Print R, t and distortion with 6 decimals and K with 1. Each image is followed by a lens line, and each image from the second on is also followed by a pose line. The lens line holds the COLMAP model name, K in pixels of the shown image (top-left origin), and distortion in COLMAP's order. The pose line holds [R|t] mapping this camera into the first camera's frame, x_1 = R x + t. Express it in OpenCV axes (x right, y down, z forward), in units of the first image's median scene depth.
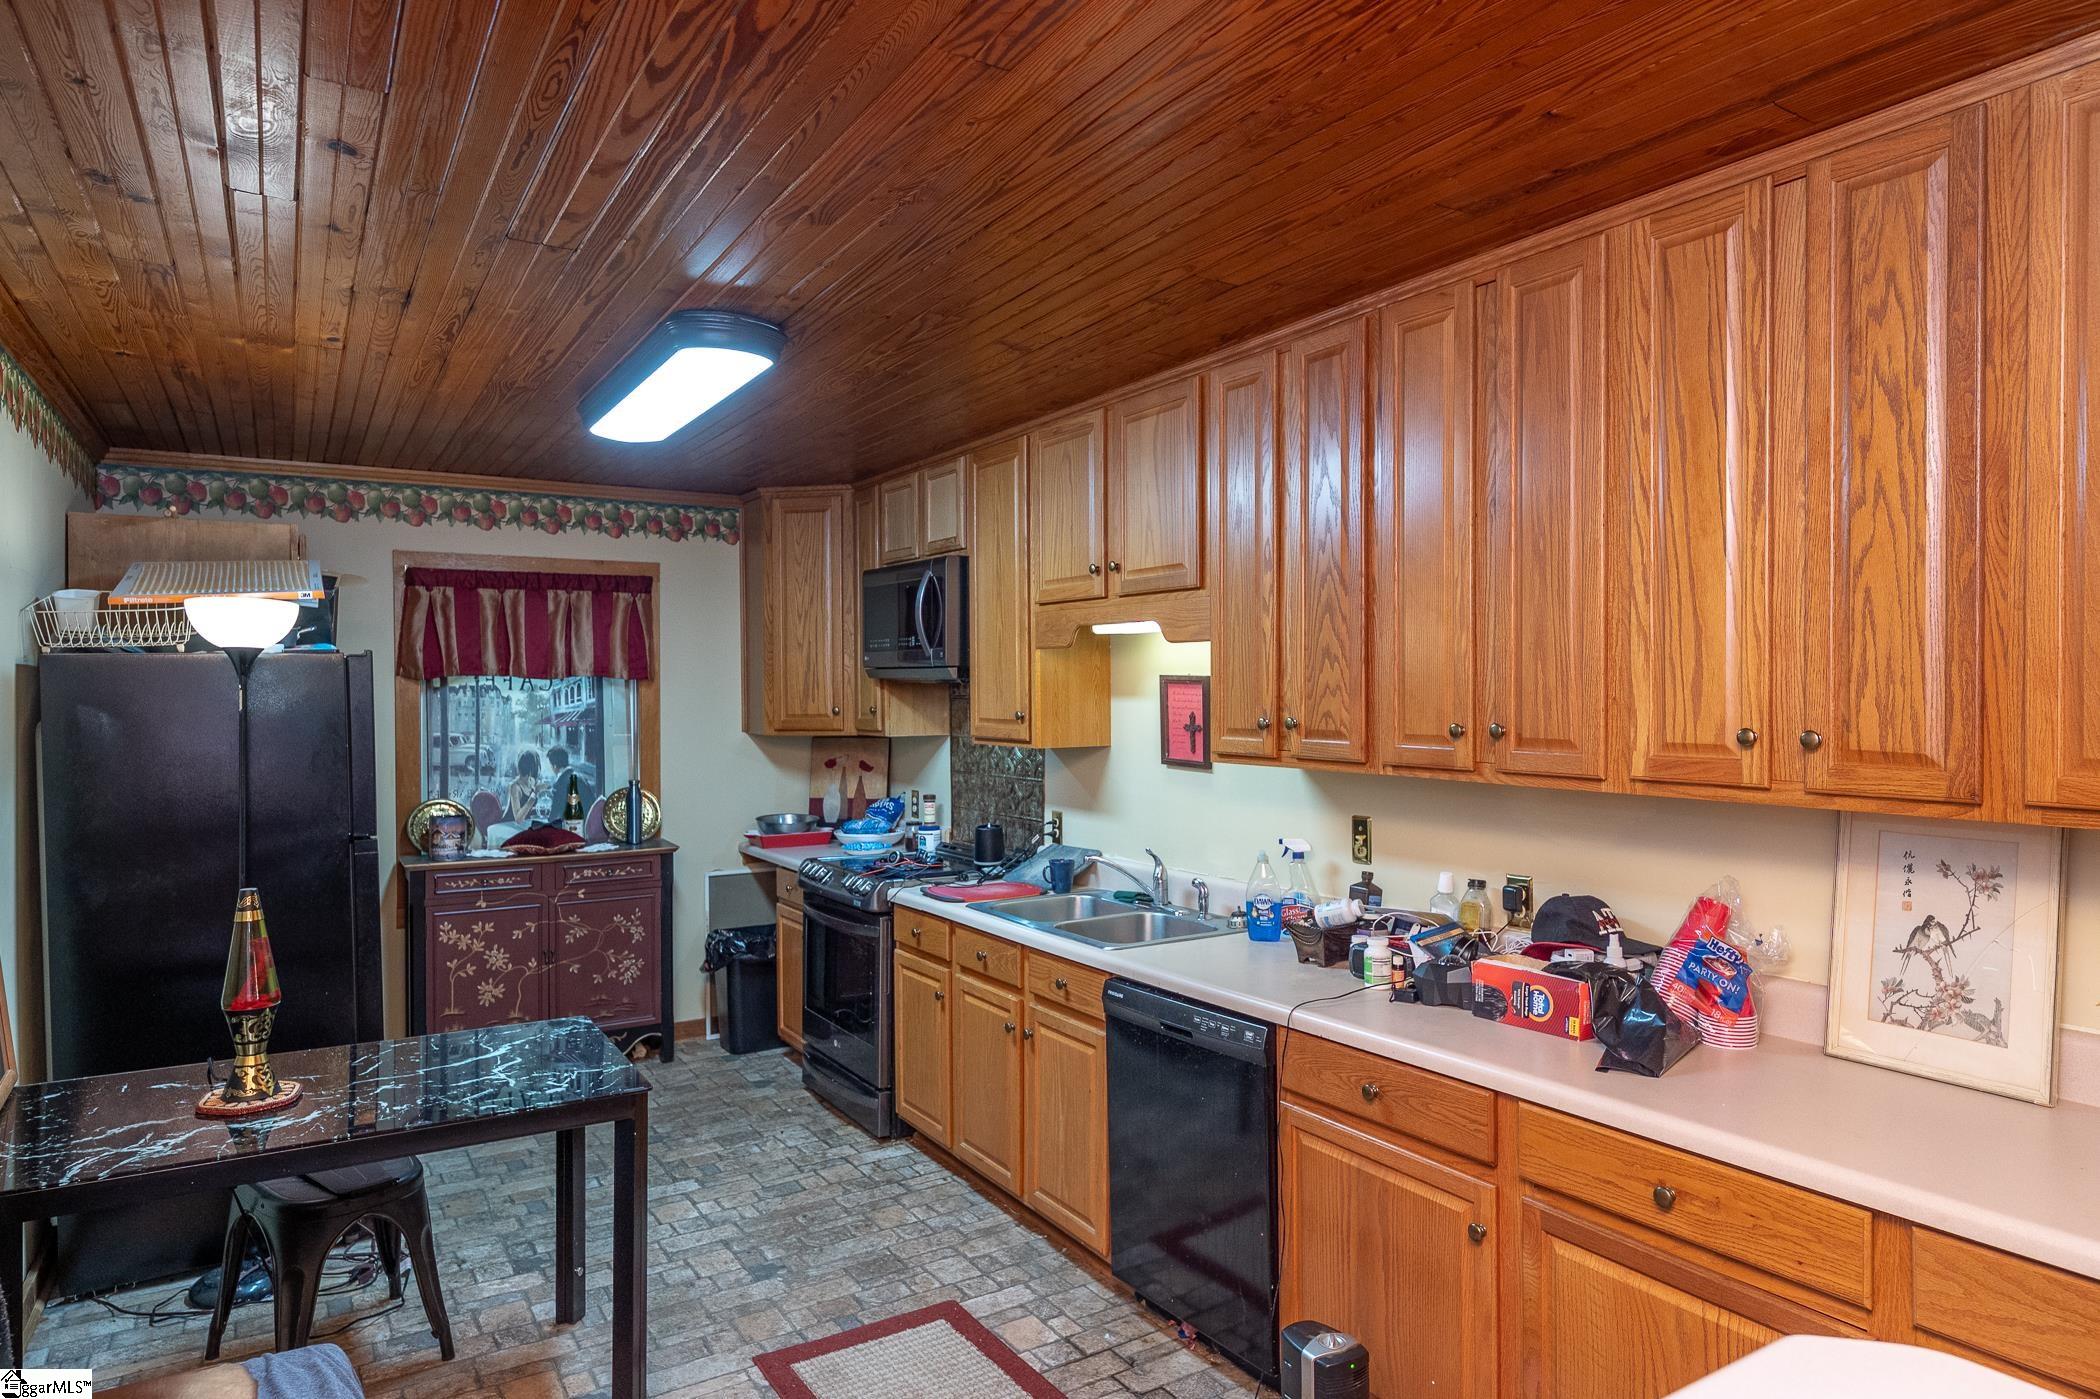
lens RADIAL K [[1256.6, 0, 1039.0], [0, 1256.6, 714.9], [0, 0, 1]] dist [-0.000266, 0.001170]
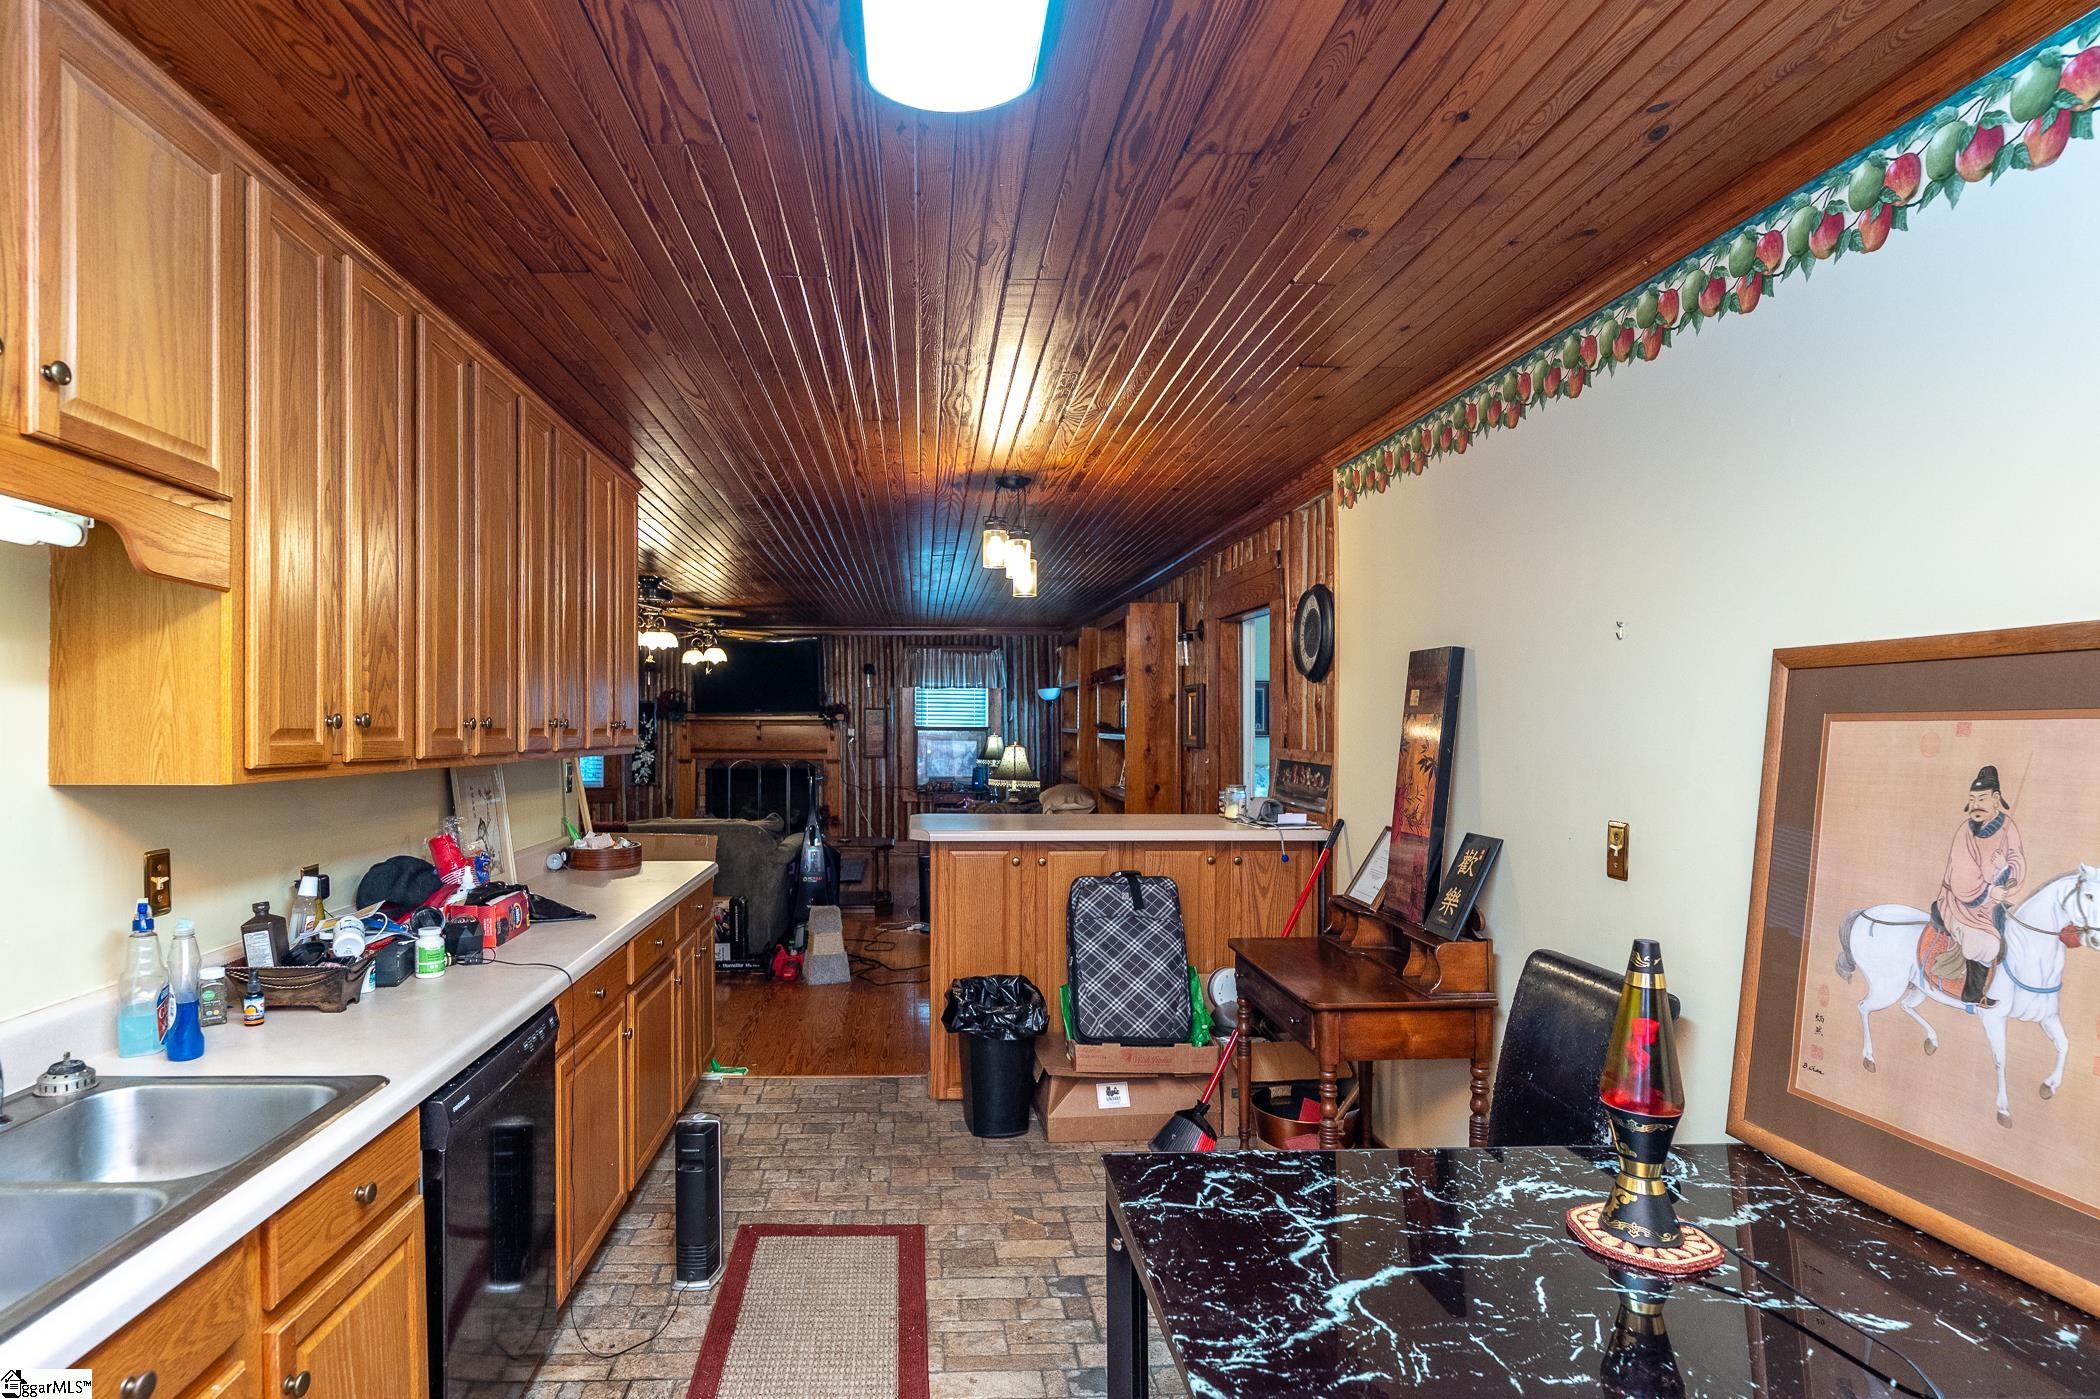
lens RADIAL K [[1160.6, 0, 1048.5], [0, 1160.6, 703.8], [0, 0, 1]] dist [-0.000716, -0.000134]
pose [[-0.914905, 0.013622, 0.403440, -0.576646], [0.012866, 0.999907, -0.004585, 0.007530], [-0.403465, 0.000995, -0.914995, 1.682419]]
